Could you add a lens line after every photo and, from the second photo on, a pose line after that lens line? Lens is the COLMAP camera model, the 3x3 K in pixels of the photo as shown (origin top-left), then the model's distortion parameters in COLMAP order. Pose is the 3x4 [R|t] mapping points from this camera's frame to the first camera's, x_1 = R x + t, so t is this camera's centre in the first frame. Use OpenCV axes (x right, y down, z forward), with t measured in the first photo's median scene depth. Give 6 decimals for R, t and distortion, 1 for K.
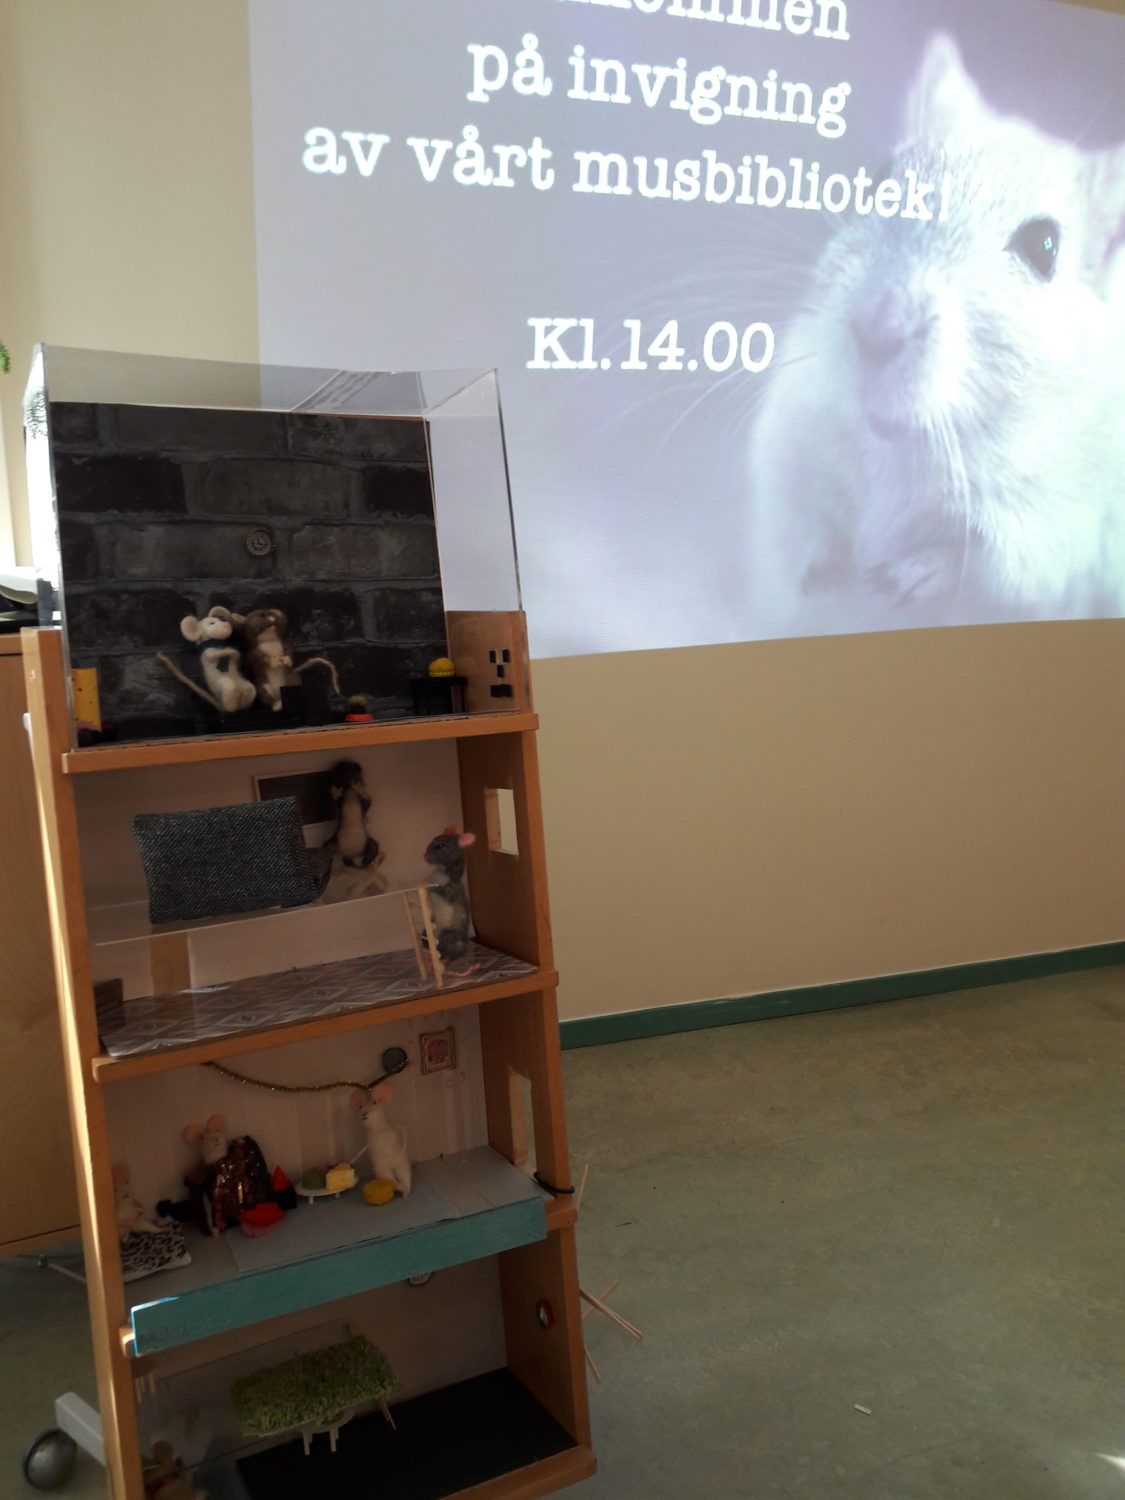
lens RADIAL K [[1300.7, 0, 621.1], [0, 1300.7, 767.6], [0, 0, 1]] dist [0.098610, -0.220649]
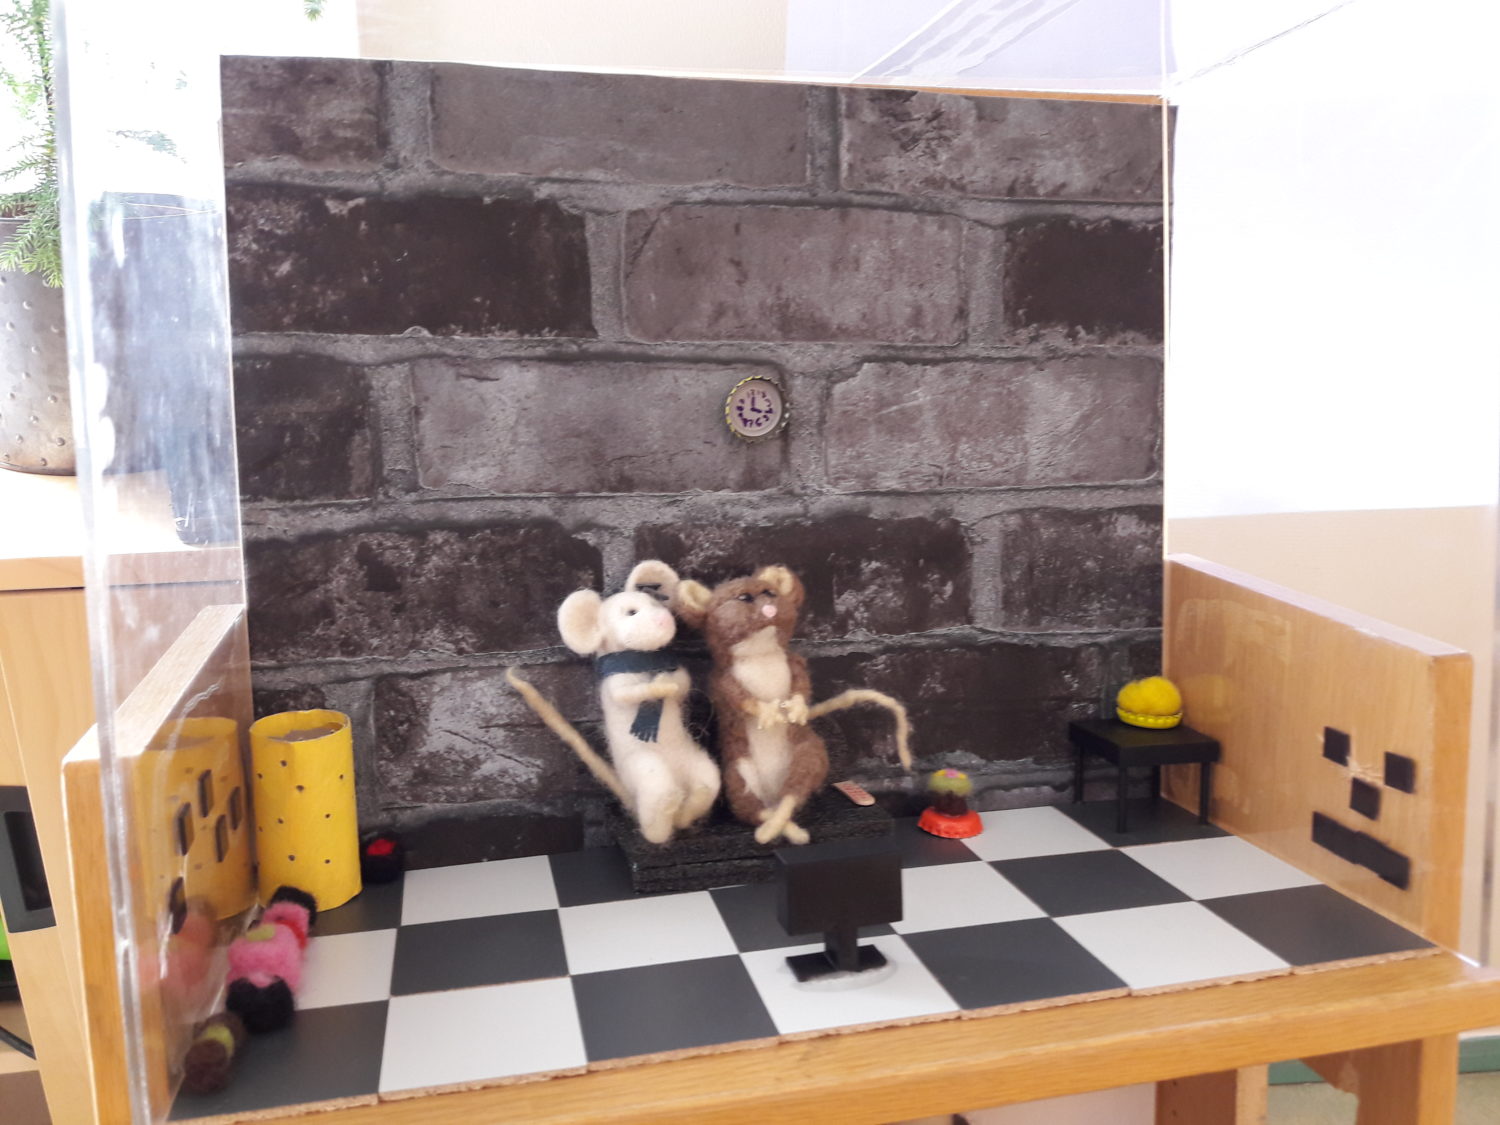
lens RADIAL K [[1300.7, 0, 749.7], [0, 1300.7, 586.0], [0, 0, 1]] dist [0.098610, -0.220649]
pose [[0.960332, 0.087528, -0.264768, -0.161244], [-0.067693, 0.994235, 0.083151, -0.147960], [0.270520, -0.061929, 0.960720, 0.591943]]
